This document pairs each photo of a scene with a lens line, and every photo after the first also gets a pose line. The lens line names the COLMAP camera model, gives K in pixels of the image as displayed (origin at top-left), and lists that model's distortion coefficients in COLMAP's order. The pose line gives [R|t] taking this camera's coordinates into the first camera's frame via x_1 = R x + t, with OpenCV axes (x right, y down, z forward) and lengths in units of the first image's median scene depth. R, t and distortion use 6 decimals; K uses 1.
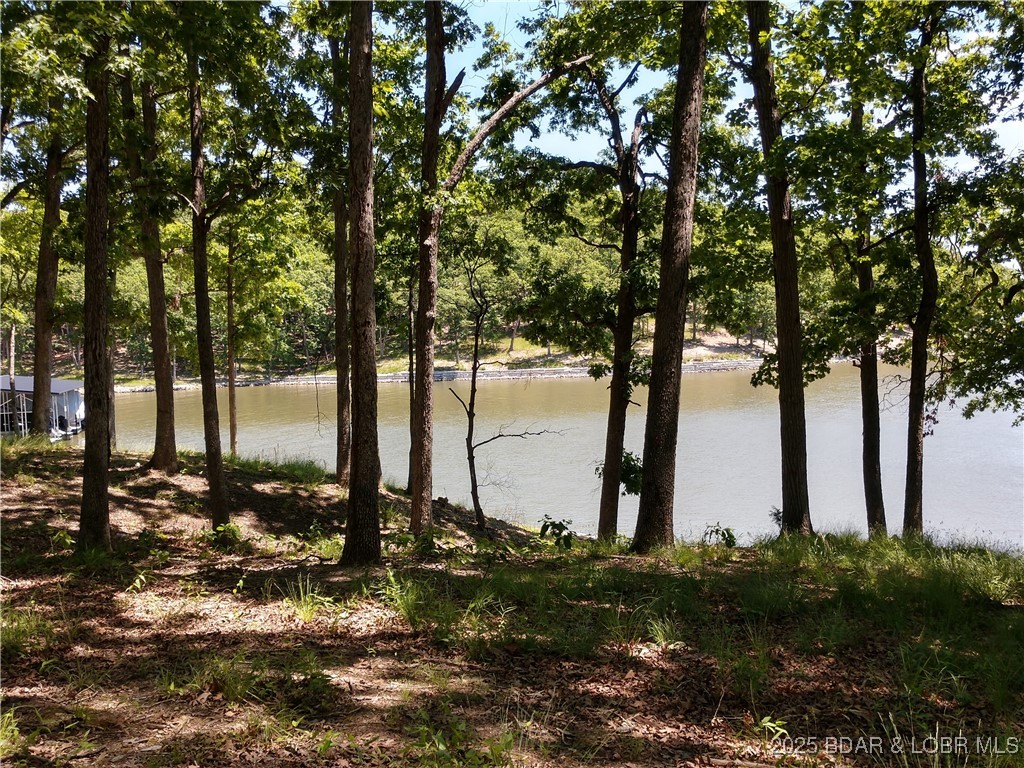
lens RADIAL K [[788.5, 0, 512.0], [0, 788.5, 384.0], [0, 0, 1]] dist [0.052640, -0.042181]
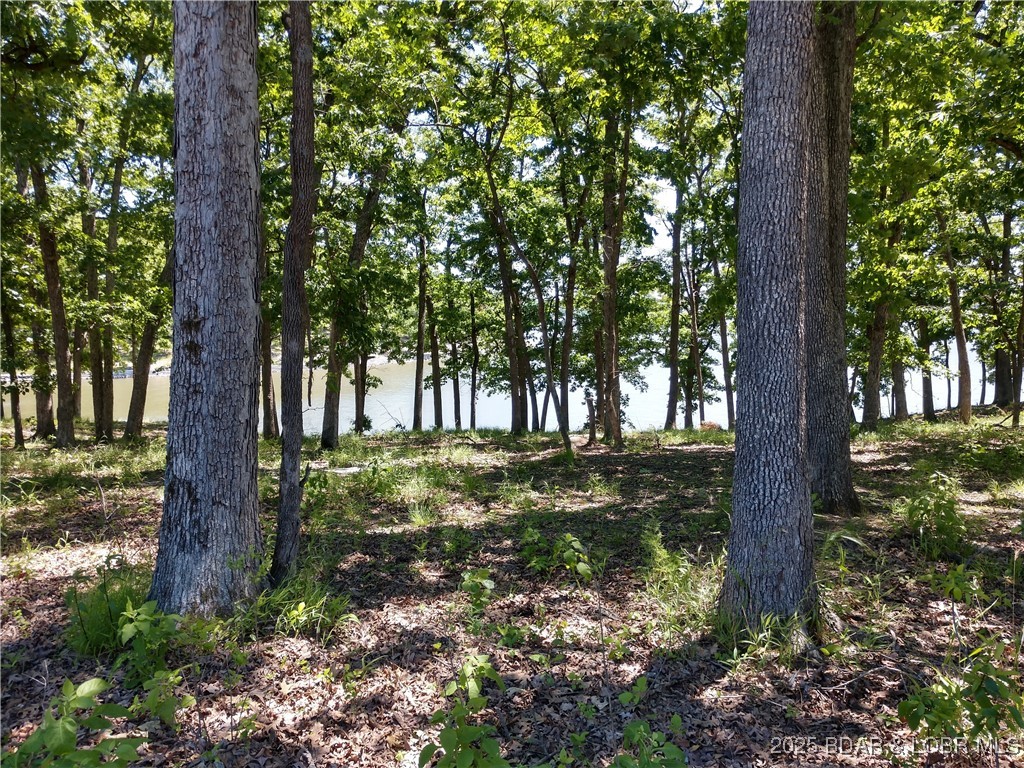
lens RADIAL K [[788.5, 0, 512.0], [0, 788.5, 384.0], [0, 0, 1]] dist [0.052640, -0.042181]
pose [[0.863136, -0.019886, 0.504579, -0.635238], [0.002499, 0.999380, 0.035111, -0.087561], [-0.504965, -0.029044, 0.862651, -1.208497]]
